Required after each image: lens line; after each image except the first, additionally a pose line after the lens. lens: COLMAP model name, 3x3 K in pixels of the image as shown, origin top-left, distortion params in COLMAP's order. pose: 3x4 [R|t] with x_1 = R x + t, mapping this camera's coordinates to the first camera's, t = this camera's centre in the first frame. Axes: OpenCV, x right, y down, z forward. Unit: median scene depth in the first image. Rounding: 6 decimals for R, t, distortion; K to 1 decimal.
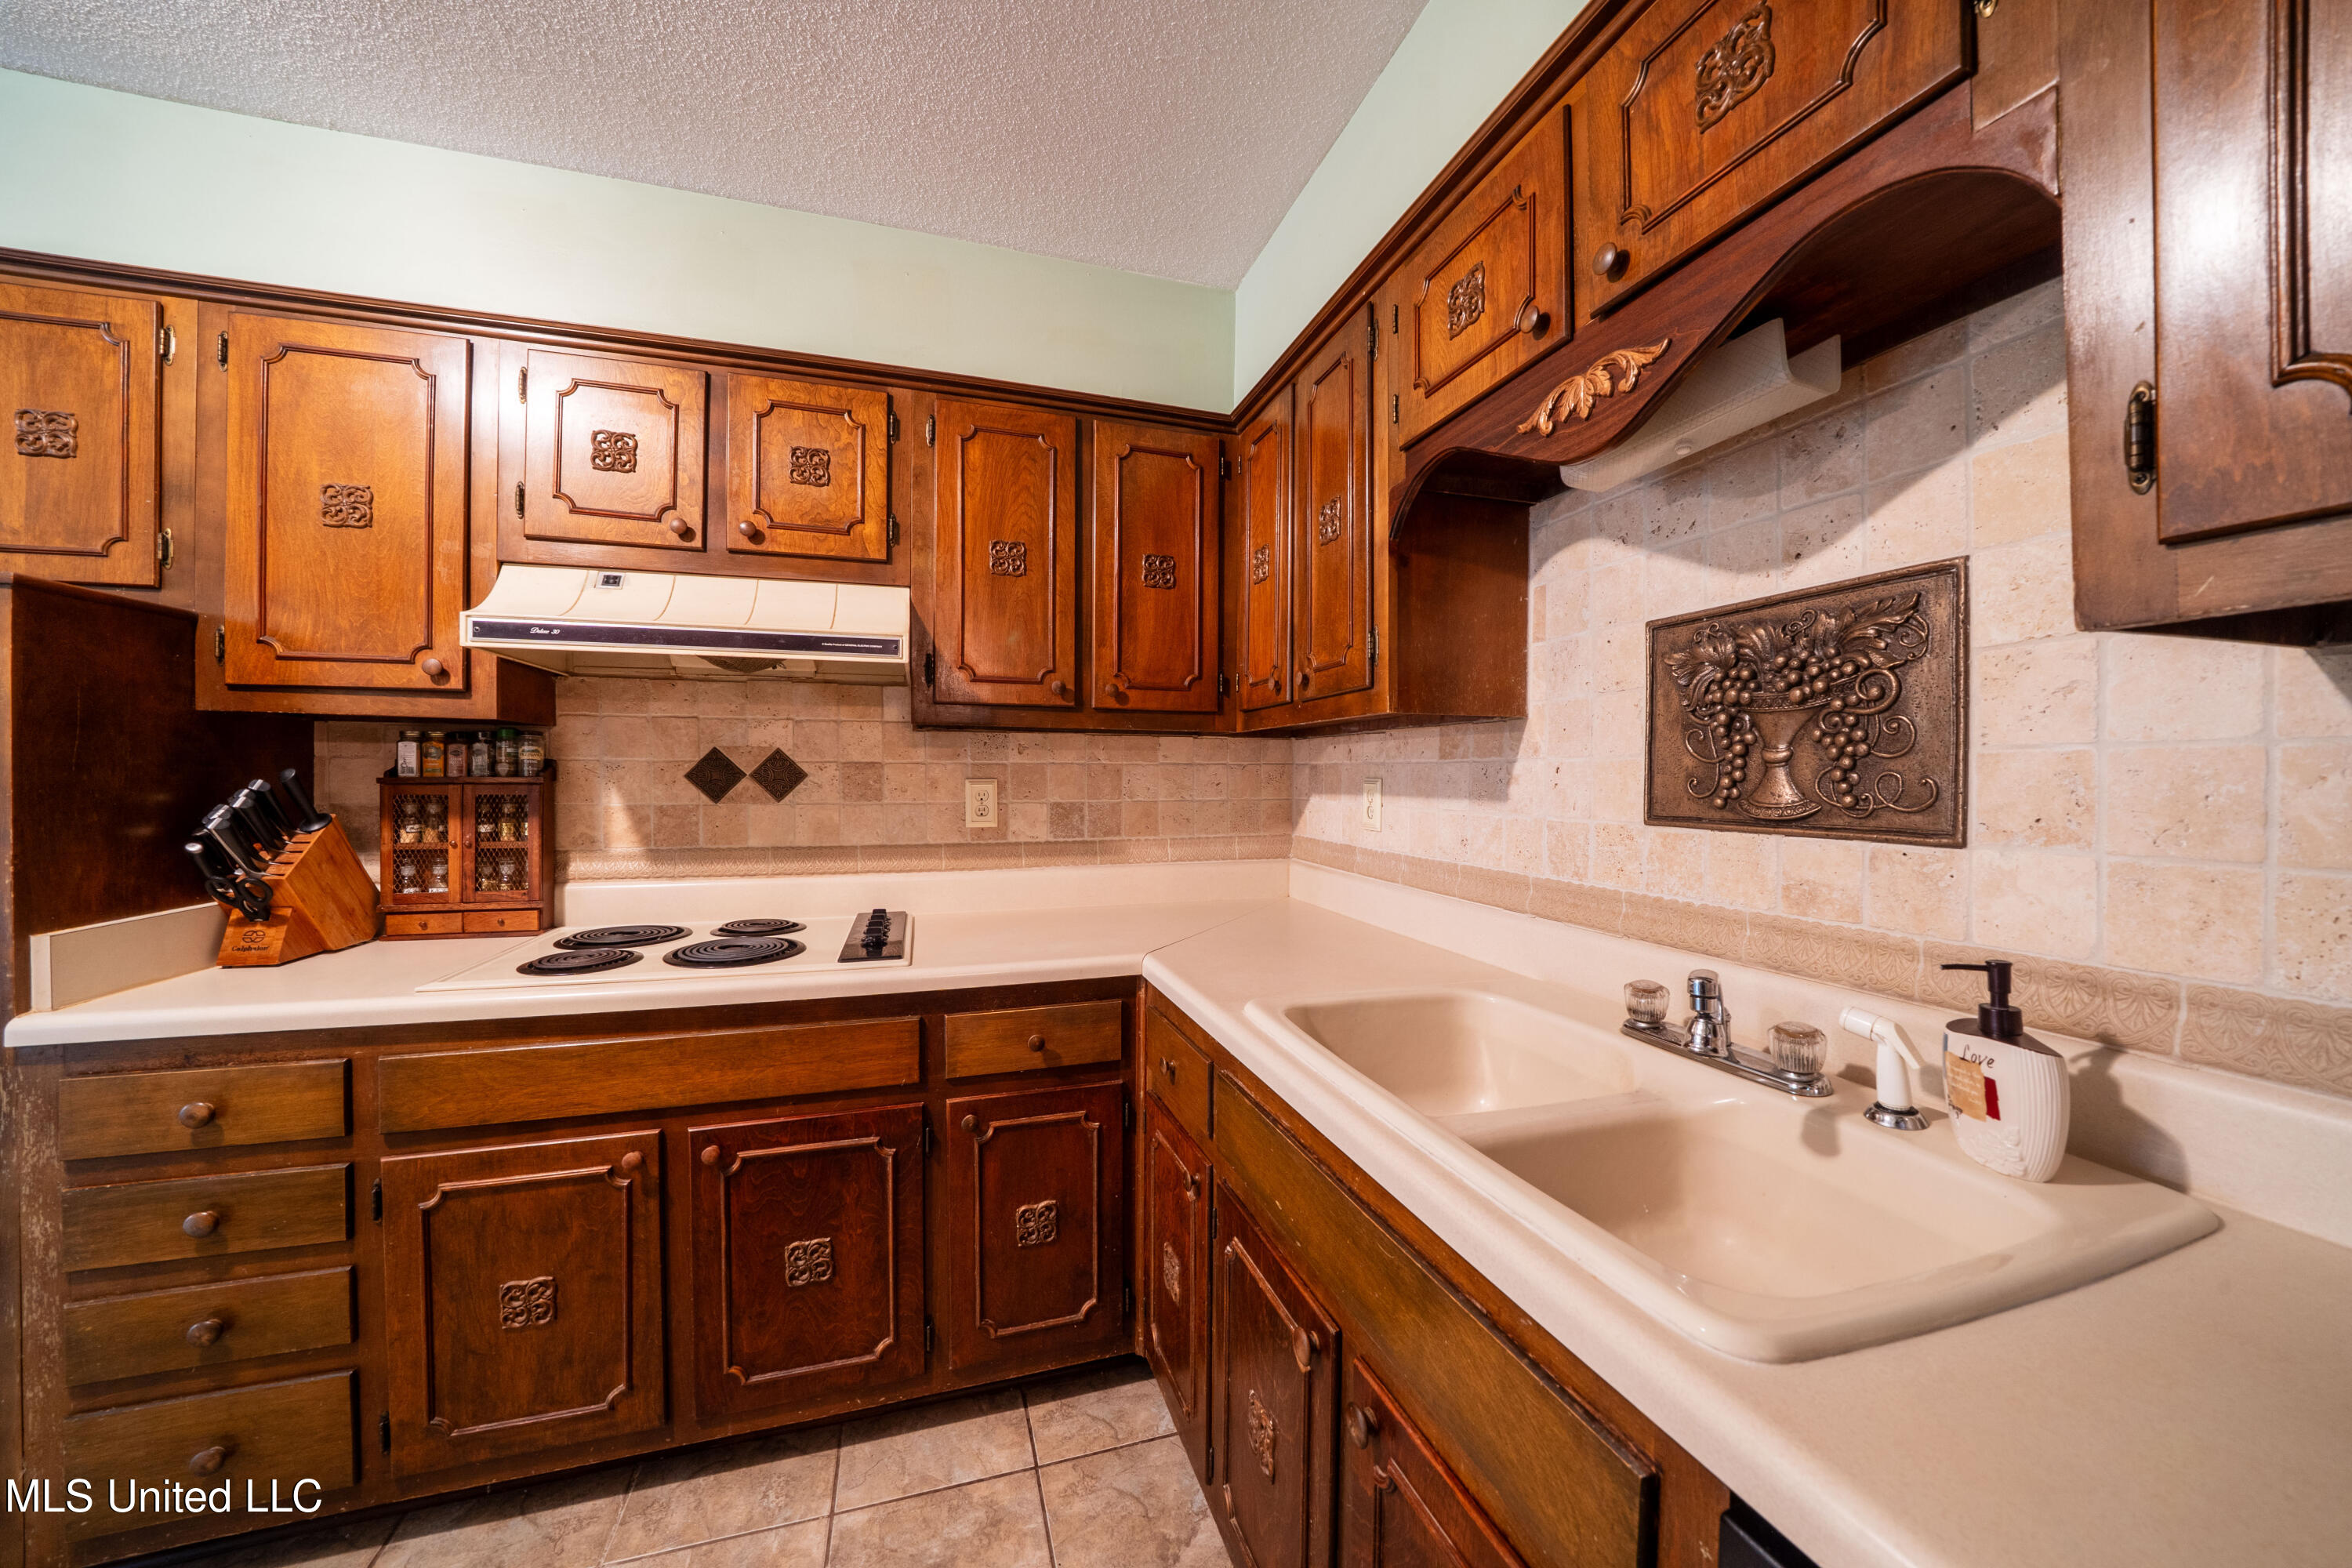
lens RADIAL K [[823.1, 0, 1183.0], [0, 823.1, 780.9], [0, 0, 1]] dist [-0.022212, 0.000071]
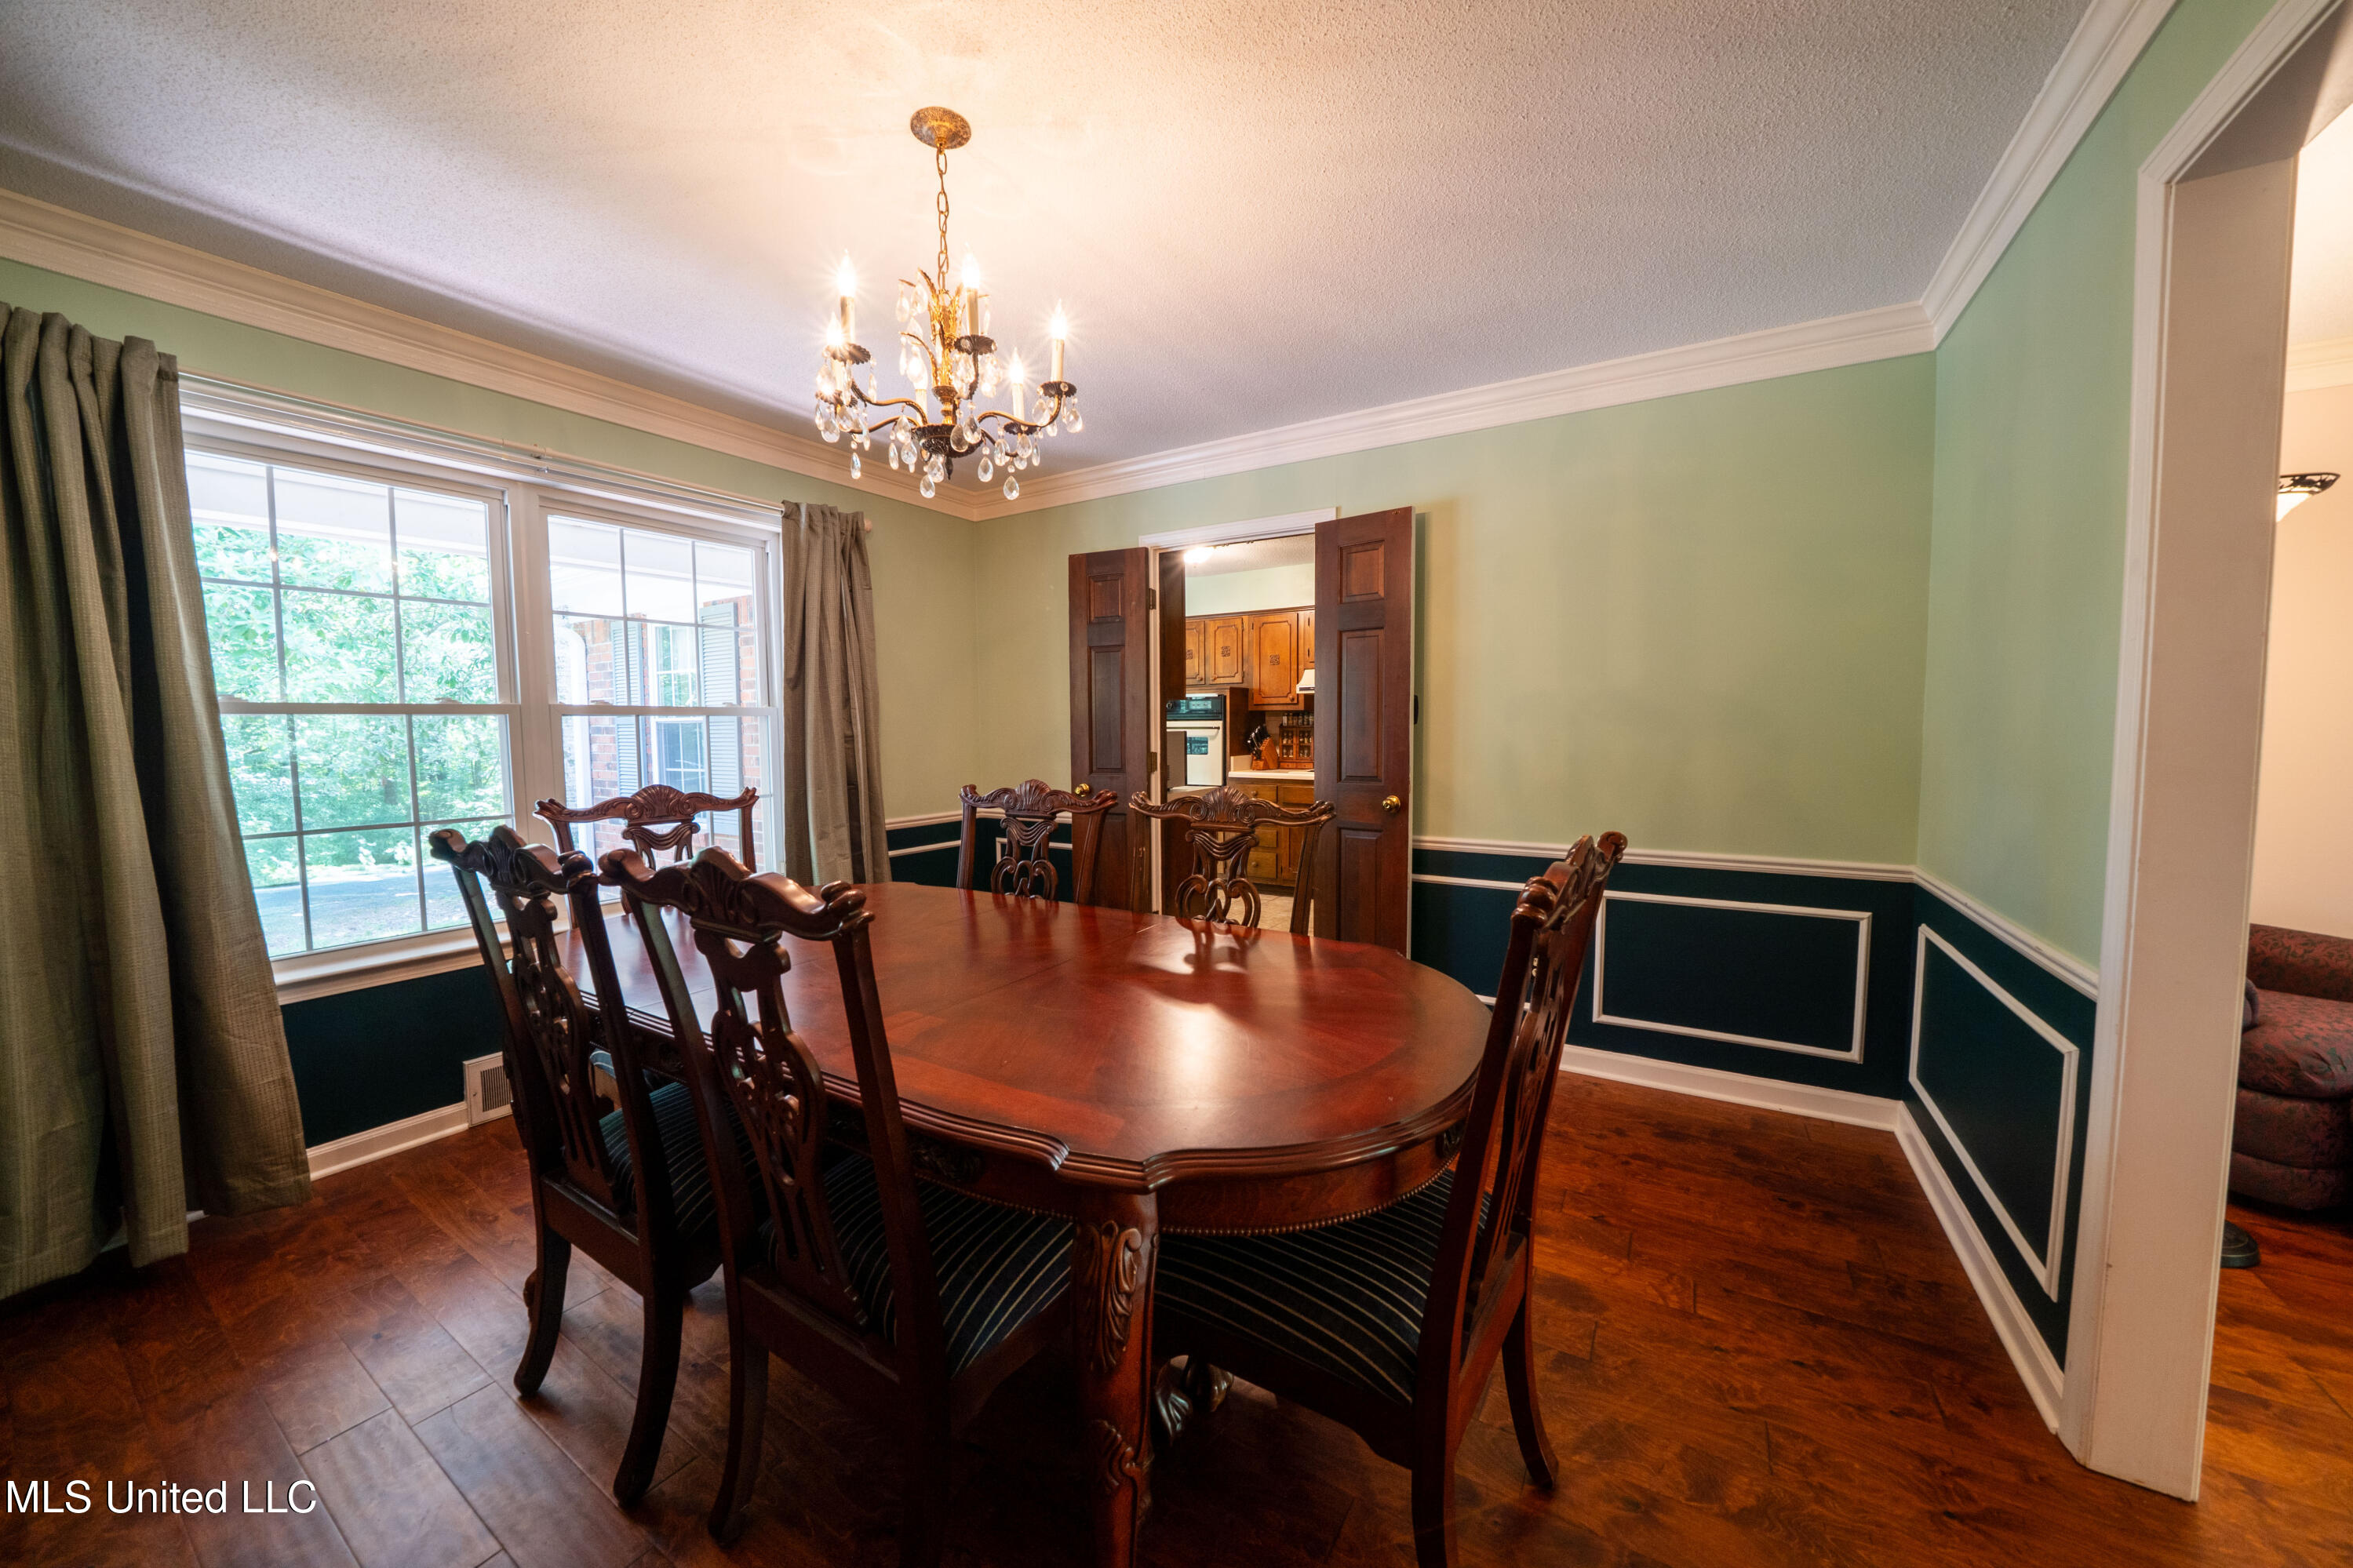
lens RADIAL K [[823.4, 0, 1183.5], [0, 823.4, 780.9], [0, 0, 1]] dist [-0.022212, 0.000071]
pose [[0.657229, 0.035158, -0.752871, 1.669424], [0.004611, 0.998705, 0.050664, 0.057115], [0.753677, -0.036769, 0.656215, -1.935754]]
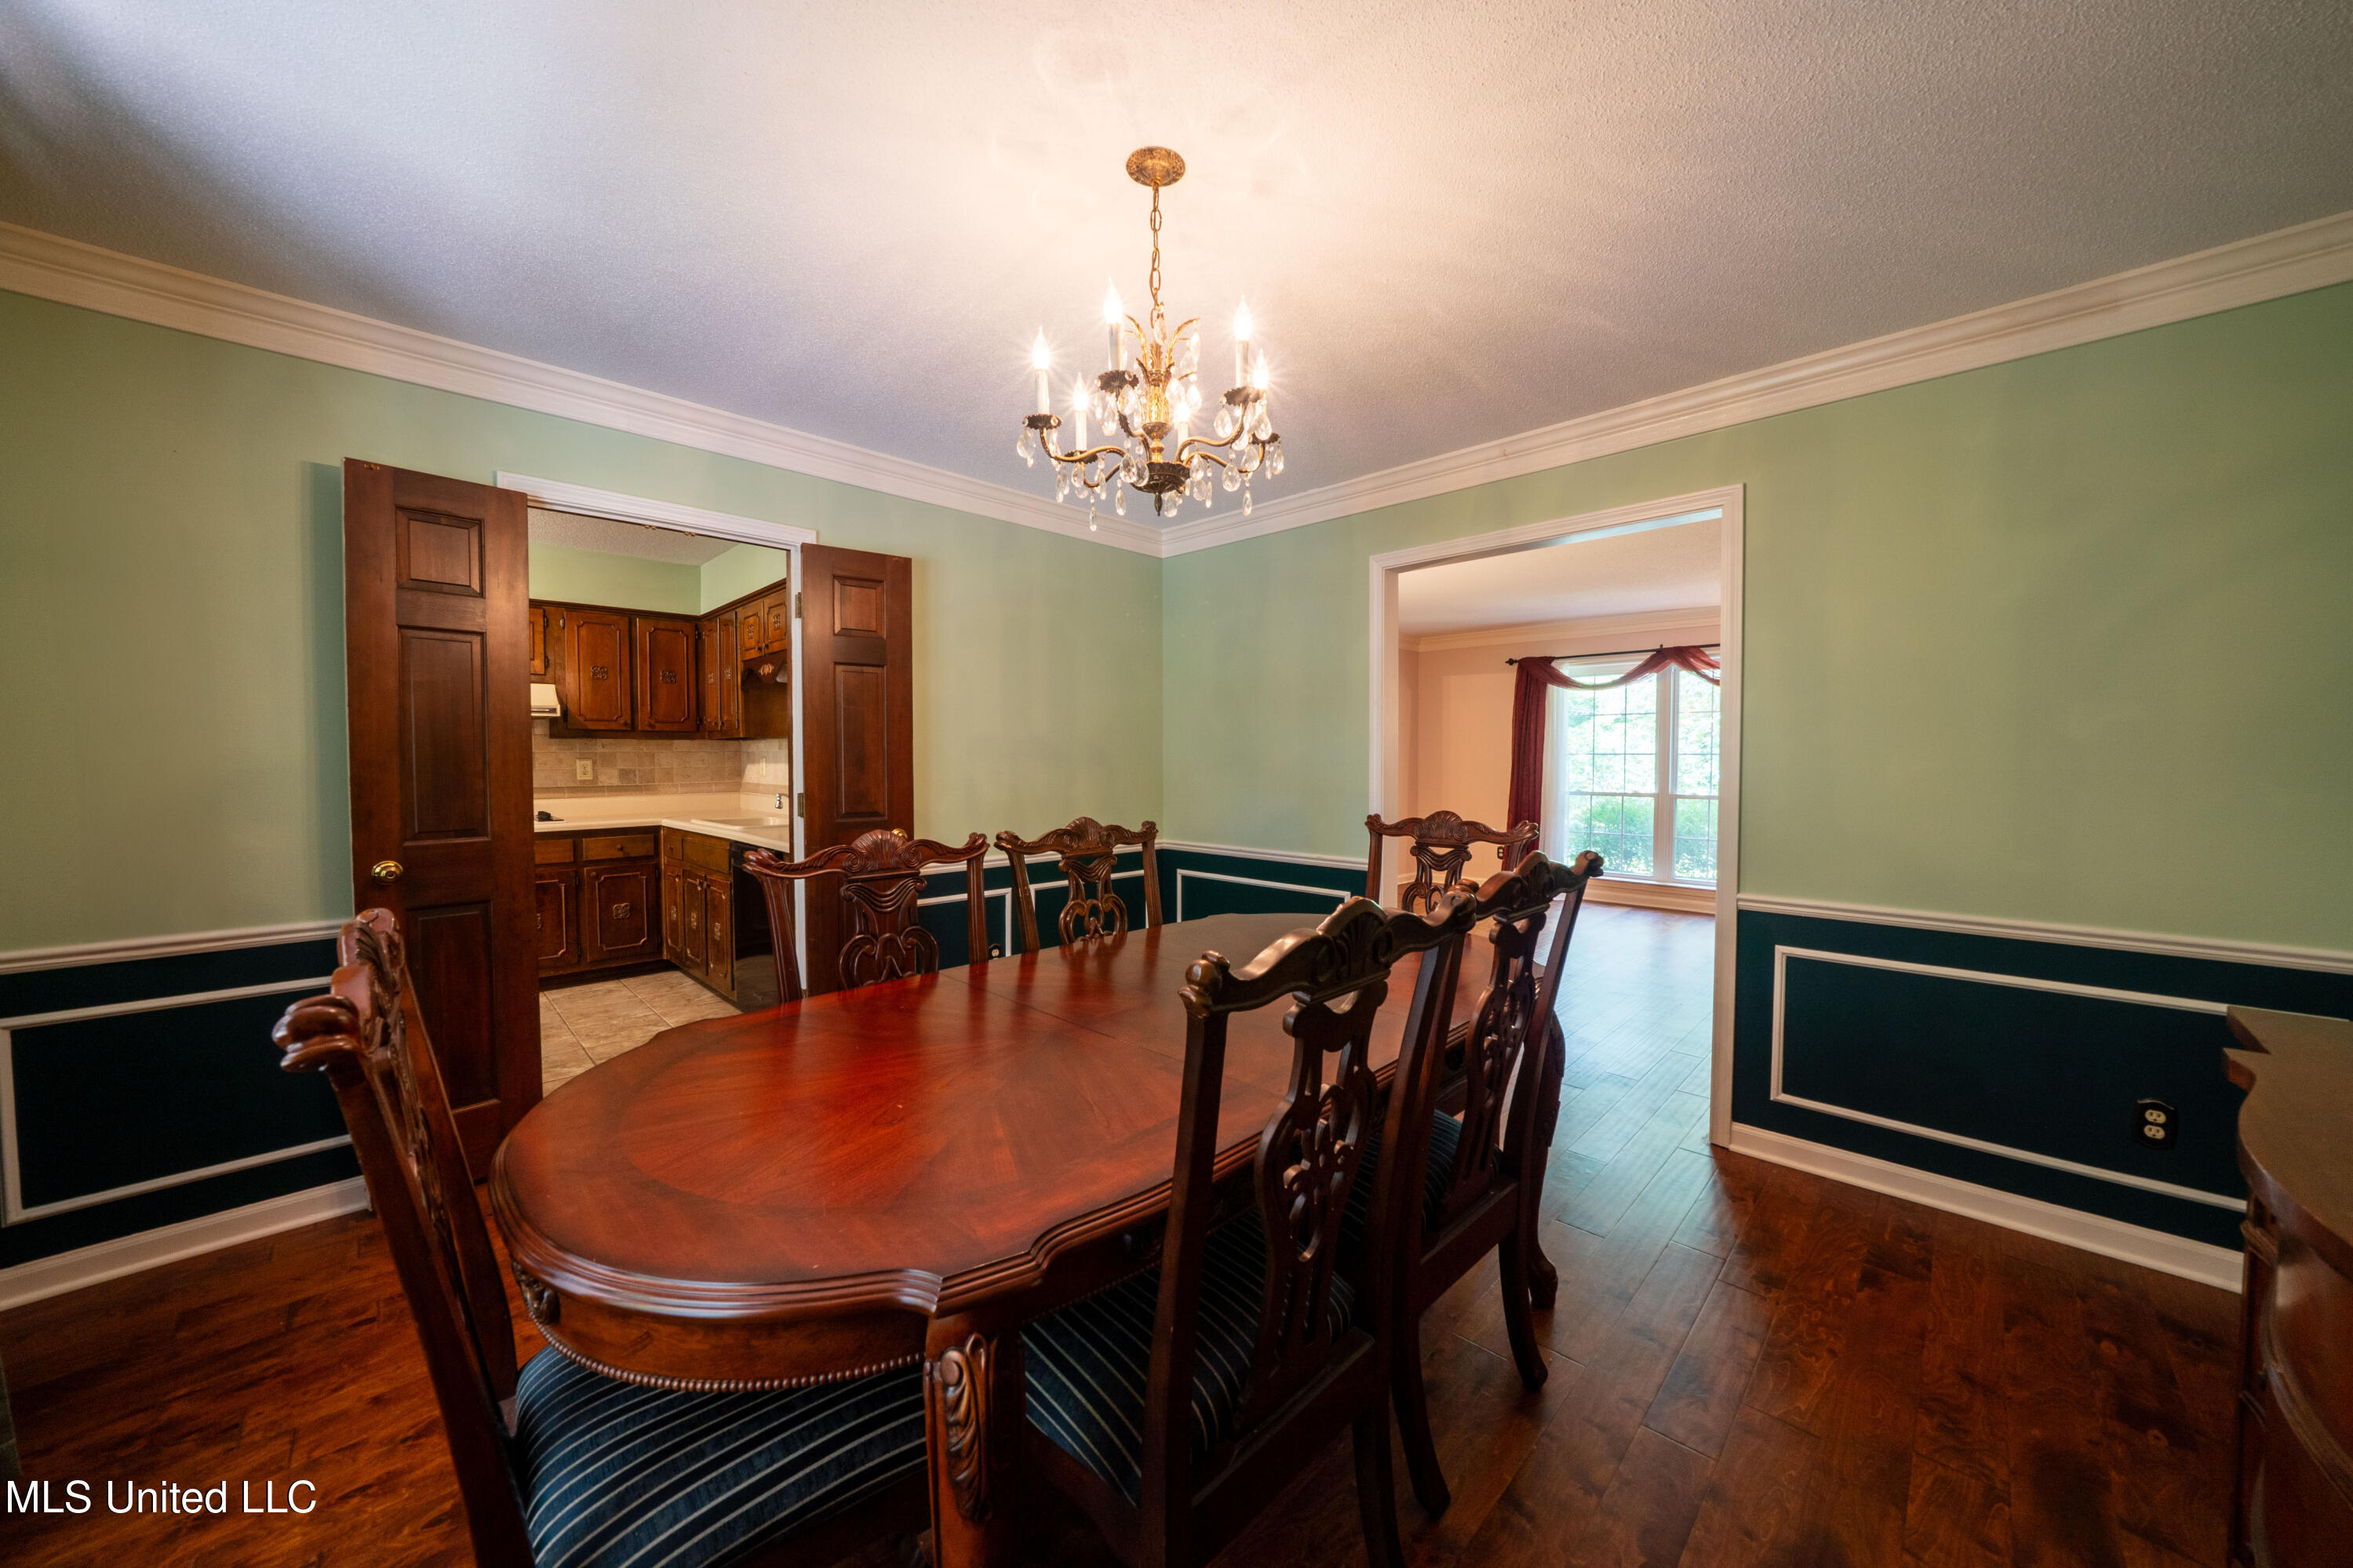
lens RADIAL K [[823.4, 0, 1183.5], [0, 823.4, 780.9], [0, 0, 1]] dist [-0.022212, 0.000071]
pose [[0.886649, -0.022078, 0.461915, 0.254729], [0.013646, 0.999674, 0.021586, 0.044092], [-0.462241, -0.012836, 0.886661, -2.395474]]
